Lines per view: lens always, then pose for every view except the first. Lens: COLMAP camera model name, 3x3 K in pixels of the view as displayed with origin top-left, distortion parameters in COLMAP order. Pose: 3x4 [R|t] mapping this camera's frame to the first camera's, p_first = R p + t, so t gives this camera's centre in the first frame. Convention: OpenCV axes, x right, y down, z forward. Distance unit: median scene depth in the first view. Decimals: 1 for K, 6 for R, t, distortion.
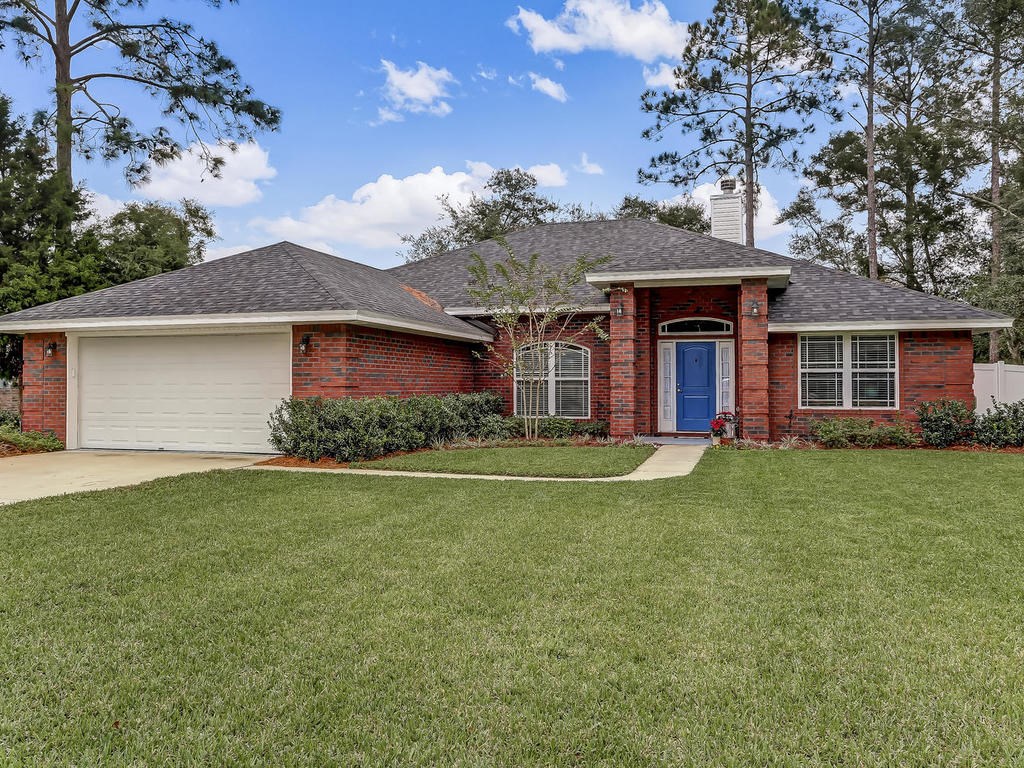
lens RADIAL K [[842.2, 0, 511.9], [0, 842.2, 381.1], [0, 0, 1]] dist [0.007222, 0.003331]
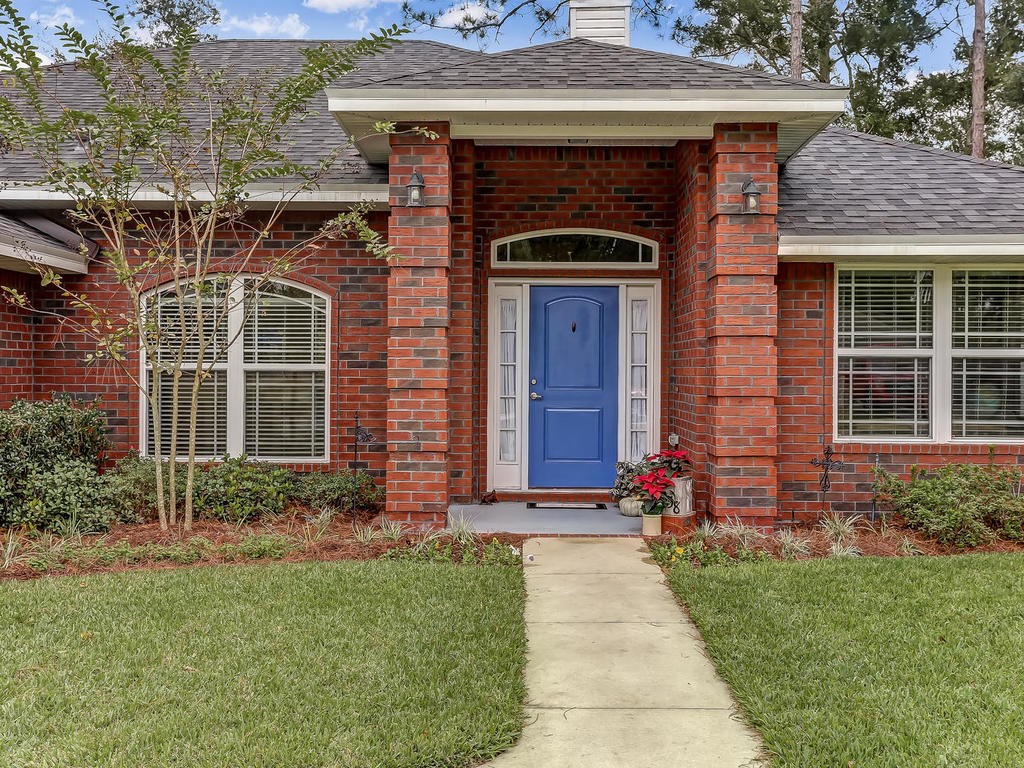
lens RADIAL K [[1087.0, 0, 508.4], [0, 1087.0, 360.1], [0, 0, 1]] dist [0.027296, 0.000000]
pose [[0.961136, 0.009321, 0.275917, 0.031633], [-0.007253, 0.999937, -0.008513, -0.002536], [-0.275979, 0.006181, 0.961144, 0.500028]]
